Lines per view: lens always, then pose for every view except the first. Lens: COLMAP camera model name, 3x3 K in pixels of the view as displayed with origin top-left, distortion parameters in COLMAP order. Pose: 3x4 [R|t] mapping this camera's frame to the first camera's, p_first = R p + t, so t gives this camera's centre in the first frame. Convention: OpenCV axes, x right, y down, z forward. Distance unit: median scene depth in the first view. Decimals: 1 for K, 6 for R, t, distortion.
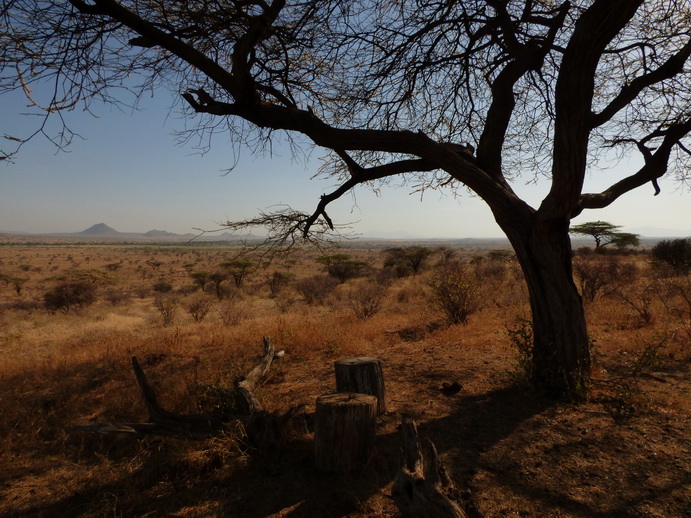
lens RADIAL K [[416.0, 0, 343.7], [0, 416.0, 258.9], [0, 0, 1]] dist [-0.006834, -0.003187]
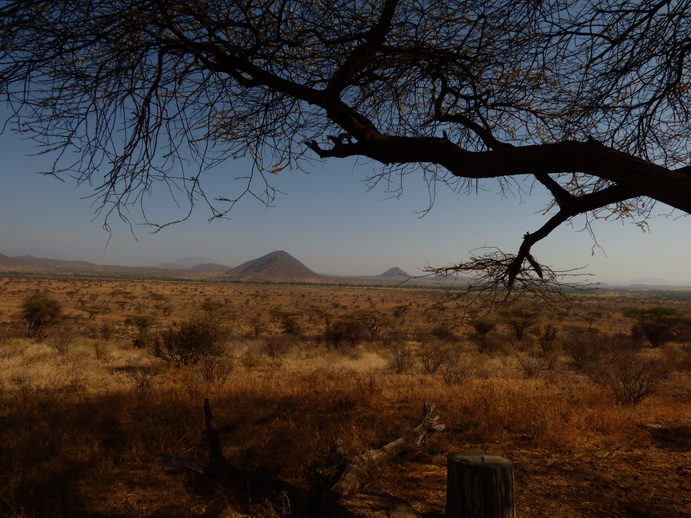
lens RADIAL K [[451.0, 0, 349.1], [0, 451.0, 261.5], [0, 0, 1]] dist [-0.019074, -0.003756]
pose [[0.807047, -0.008606, -0.590424, 0.153766], [-0.048896, 0.995486, -0.081345, -0.011768], [0.588459, 0.094519, 0.802983, 0.094677]]
